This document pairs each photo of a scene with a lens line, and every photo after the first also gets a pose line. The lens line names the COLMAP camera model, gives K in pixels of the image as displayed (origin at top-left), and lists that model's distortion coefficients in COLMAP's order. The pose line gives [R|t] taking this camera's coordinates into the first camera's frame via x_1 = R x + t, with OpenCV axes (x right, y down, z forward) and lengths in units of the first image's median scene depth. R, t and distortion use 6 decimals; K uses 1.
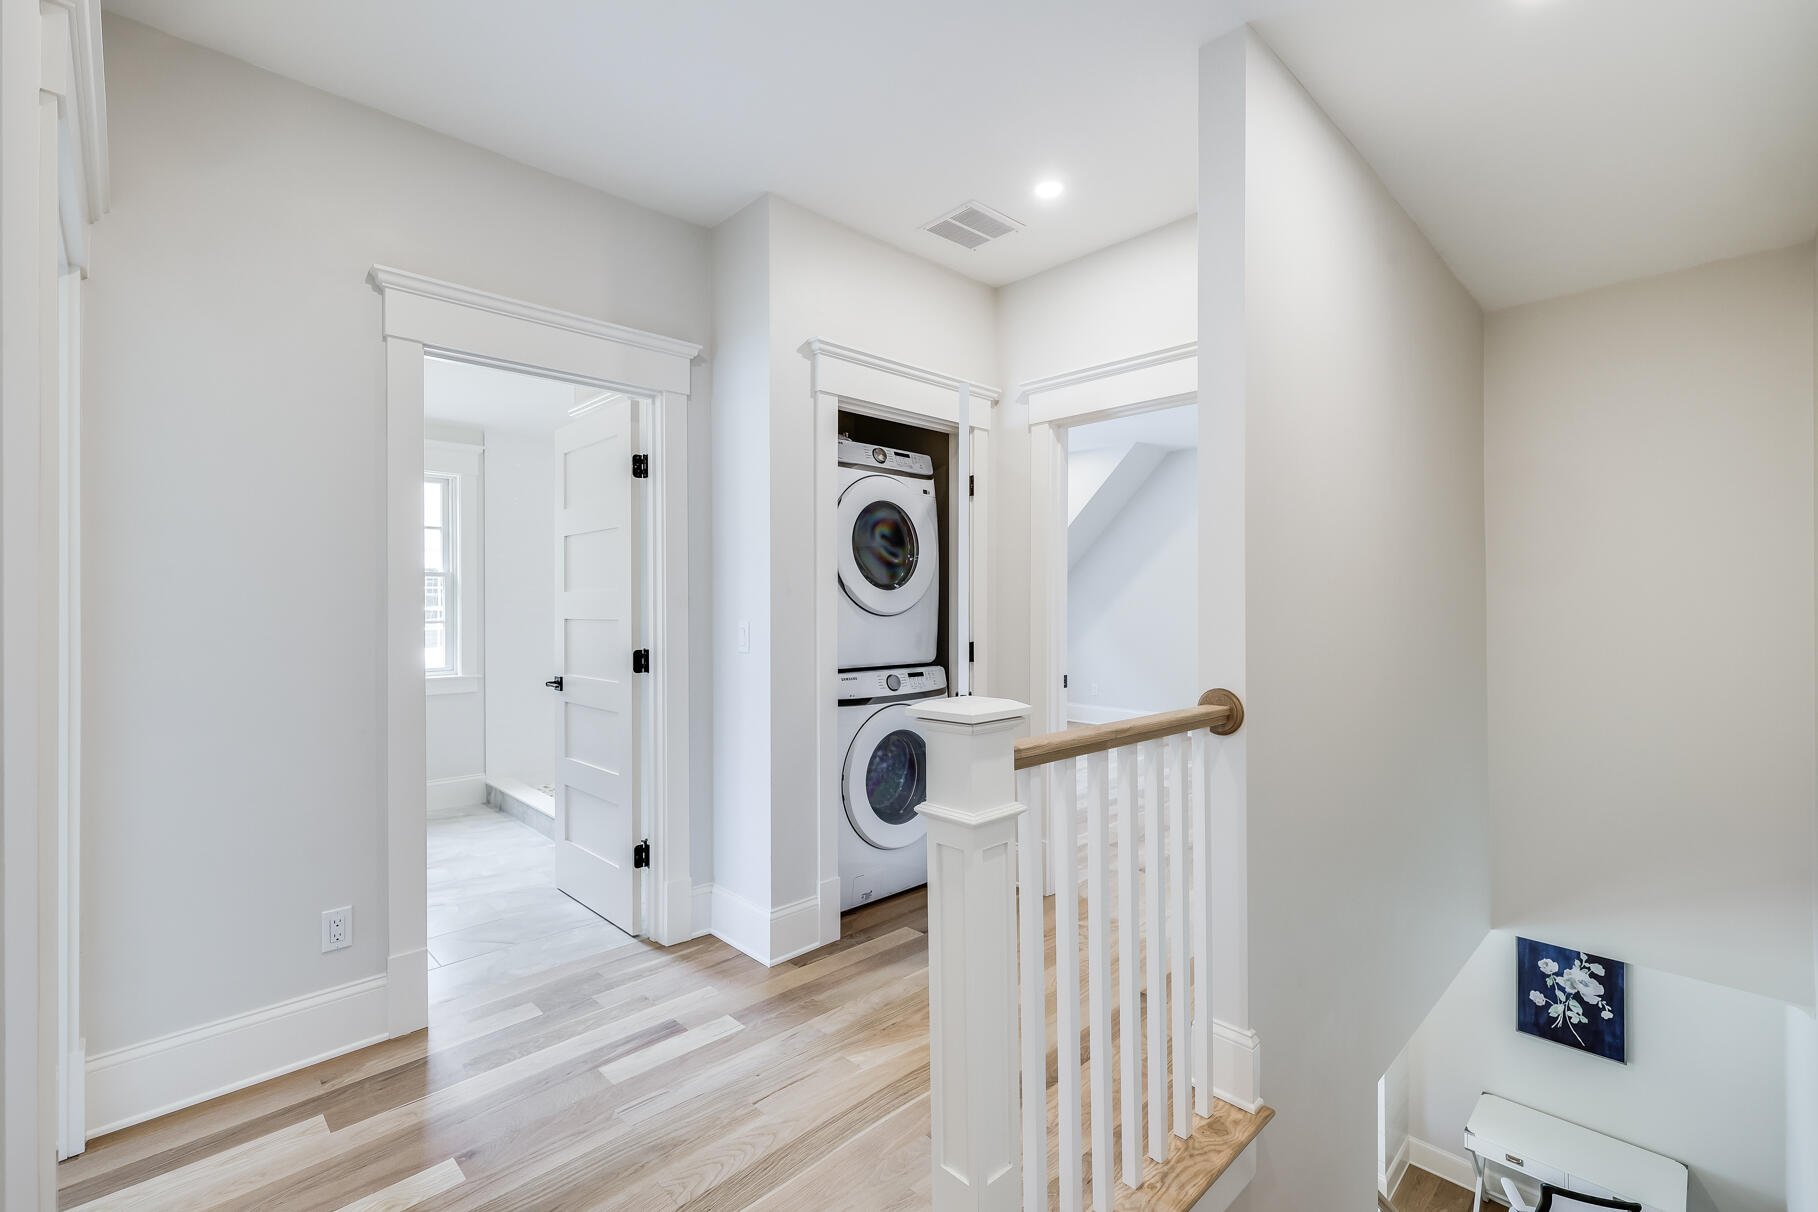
lens RADIAL K [[801.5, 0, 914.8], [0, 801.5, 601.3], [0, 0, 1]] dist [0.001547, 0.000061]
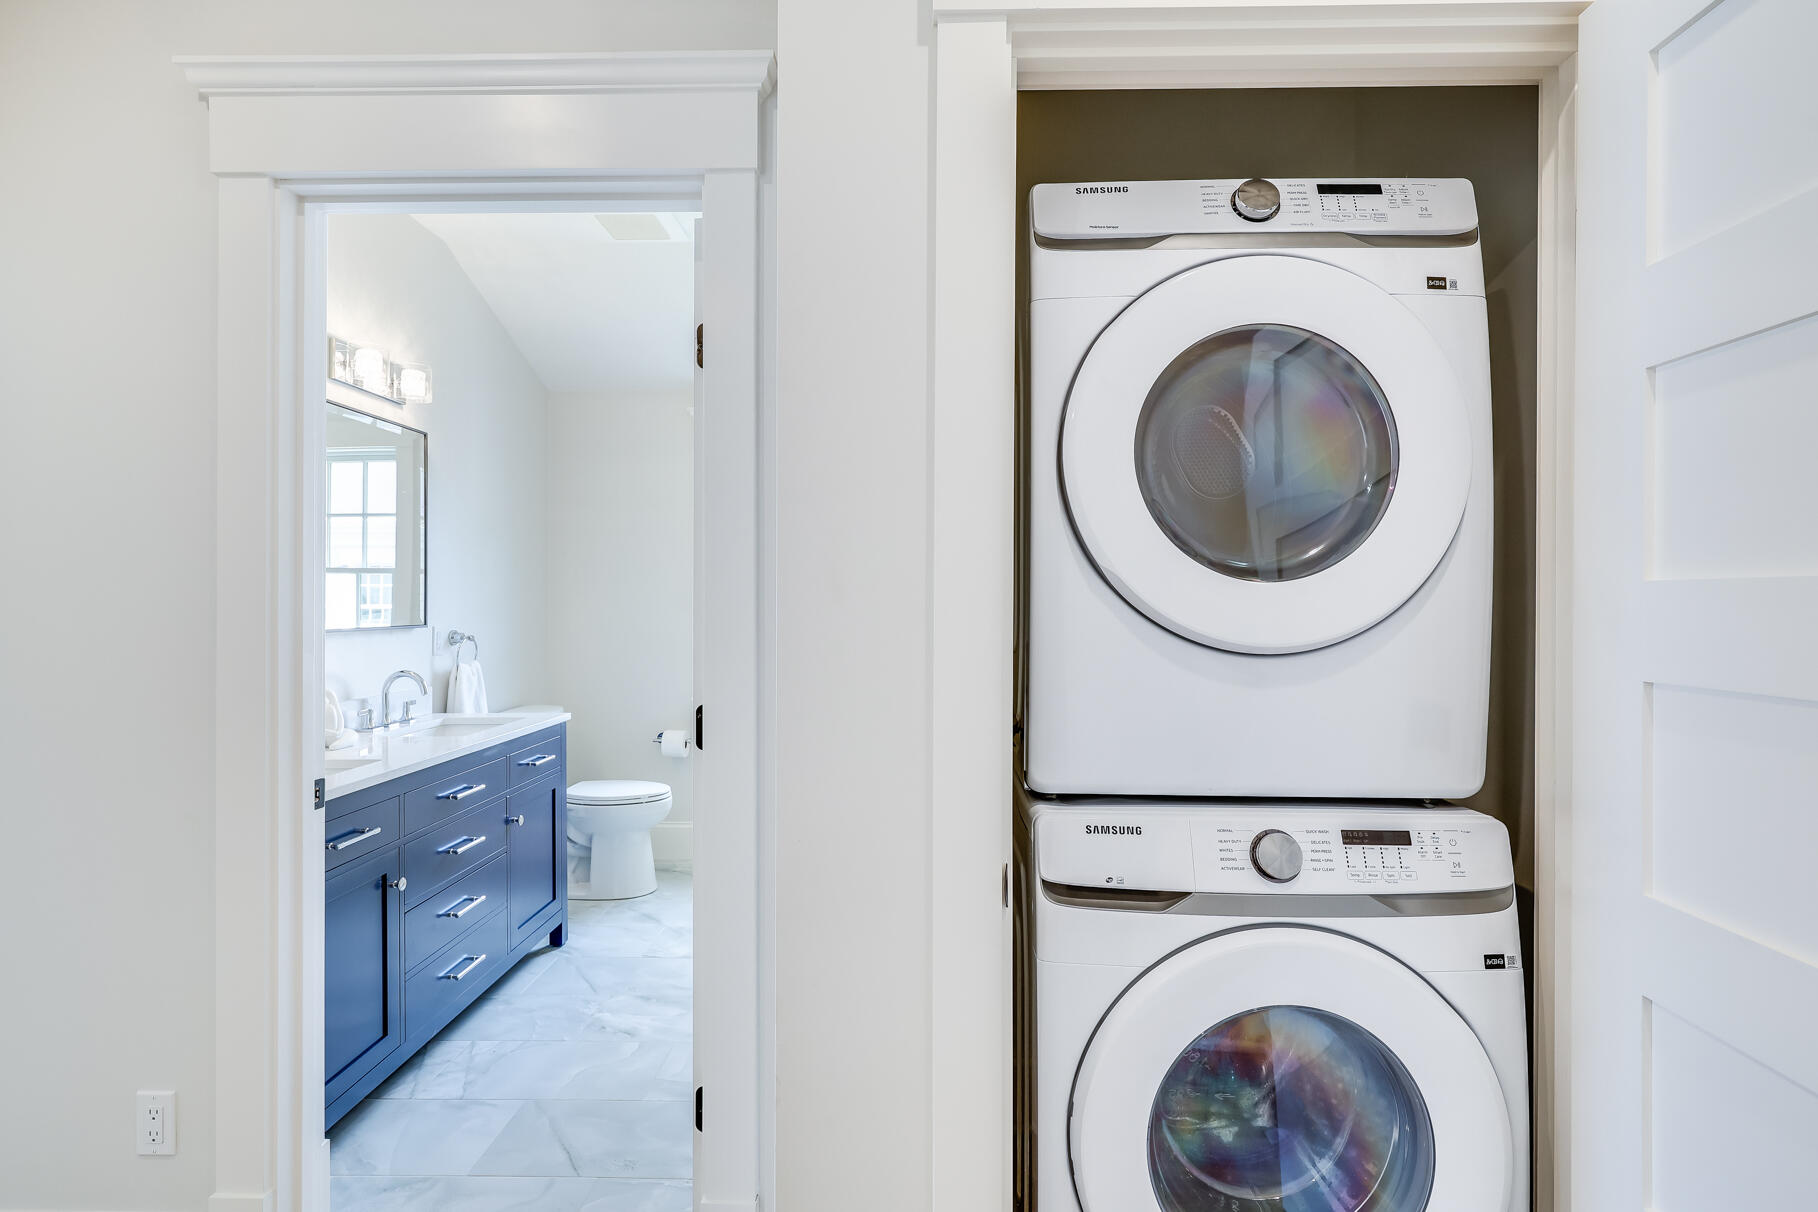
lens RADIAL K [[870.7, 0, 896.0], [0, 870.7, 601.9], [0, 0, 1]] dist [-0.000248, -0.000405]
pose [[0.696010, 0.002533, -0.718028, 0.120550], [-0.001463, 0.999997, 0.002109, -0.005447], [0.718030, -0.000417, 0.696012, 0.610583]]
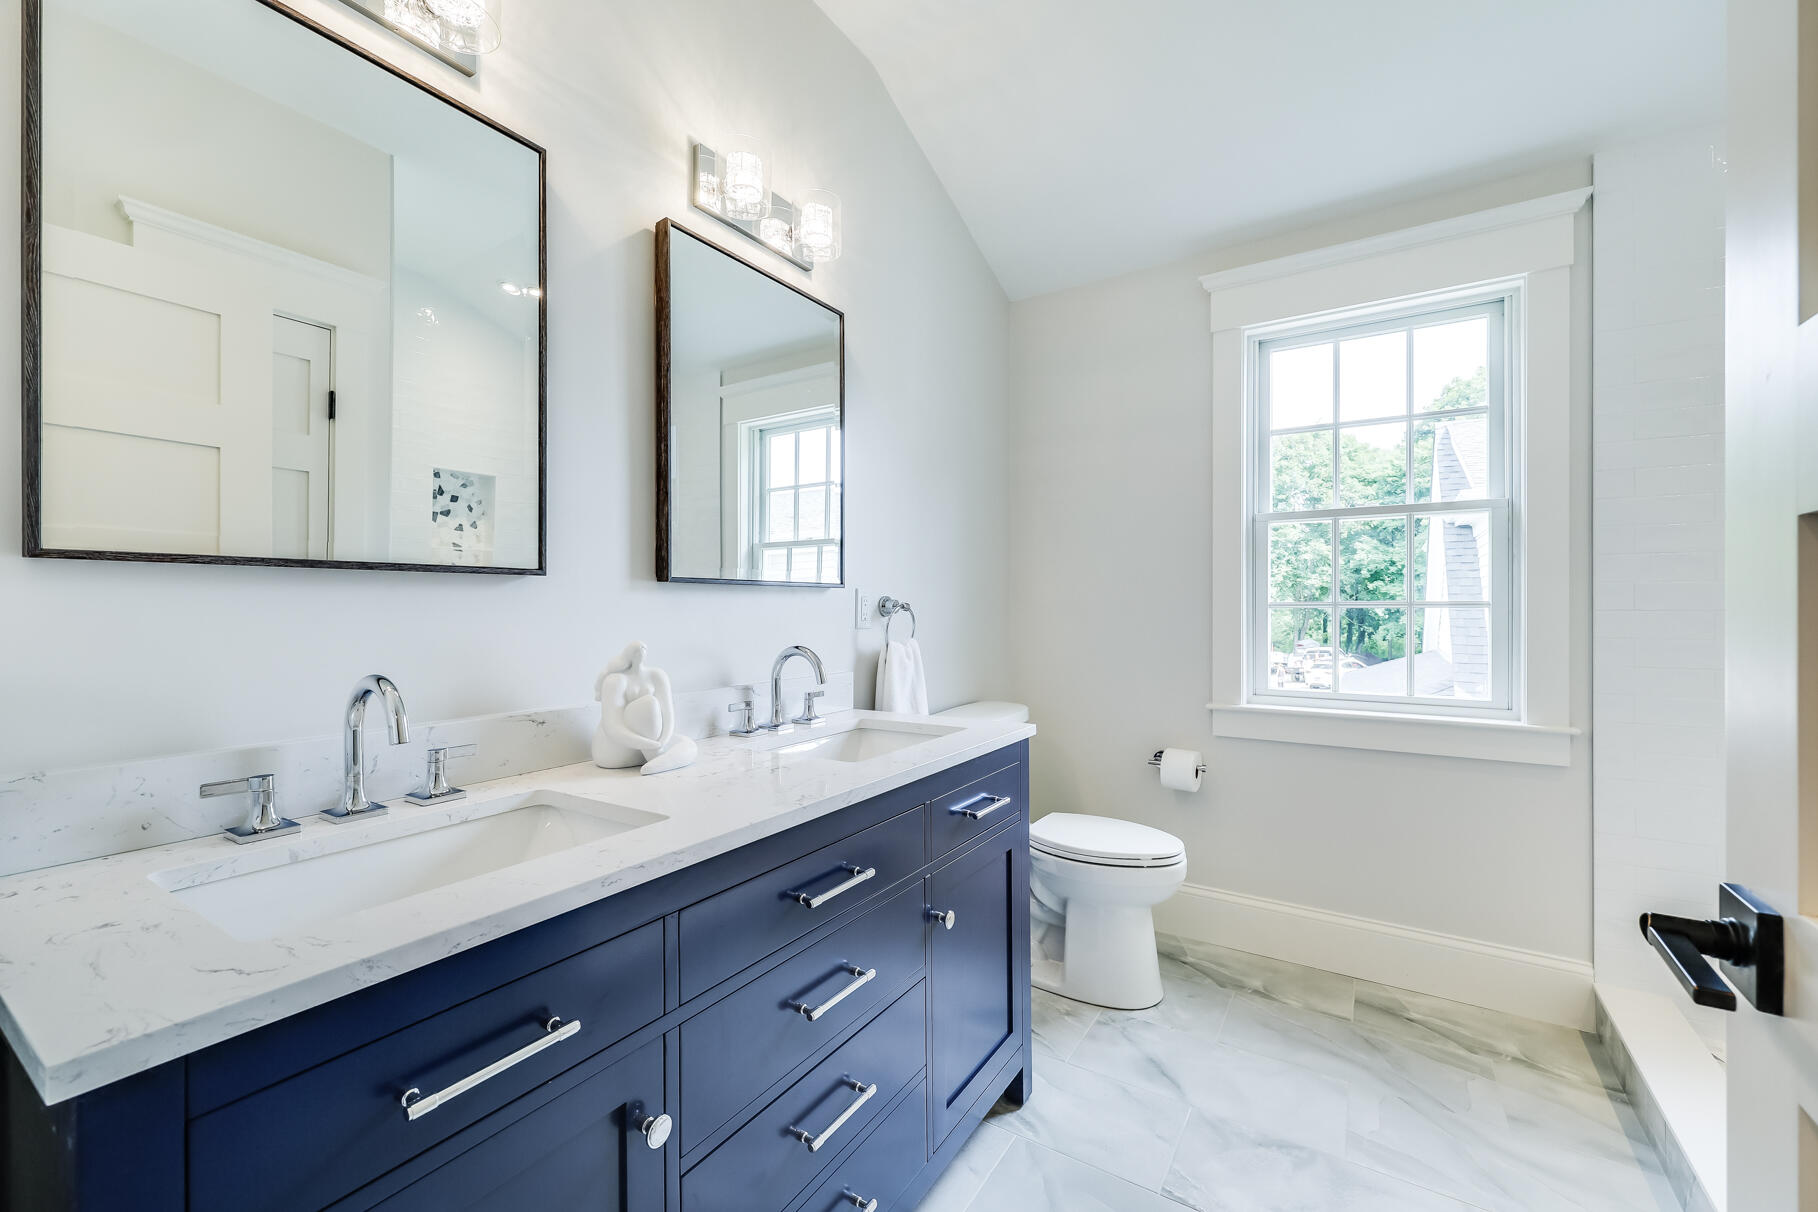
lens RADIAL K [[748.1, 0, 902.9], [0, 748.1, 602.2], [0, 0, 1]] dist [-0.000009, 0.000202]
pose [[0.228390, 0.000361, -0.973570, -0.345754], [-0.001902, 0.999998, -0.000076, 0.036321], [0.973568, 0.001869, 0.228390, 0.817691]]
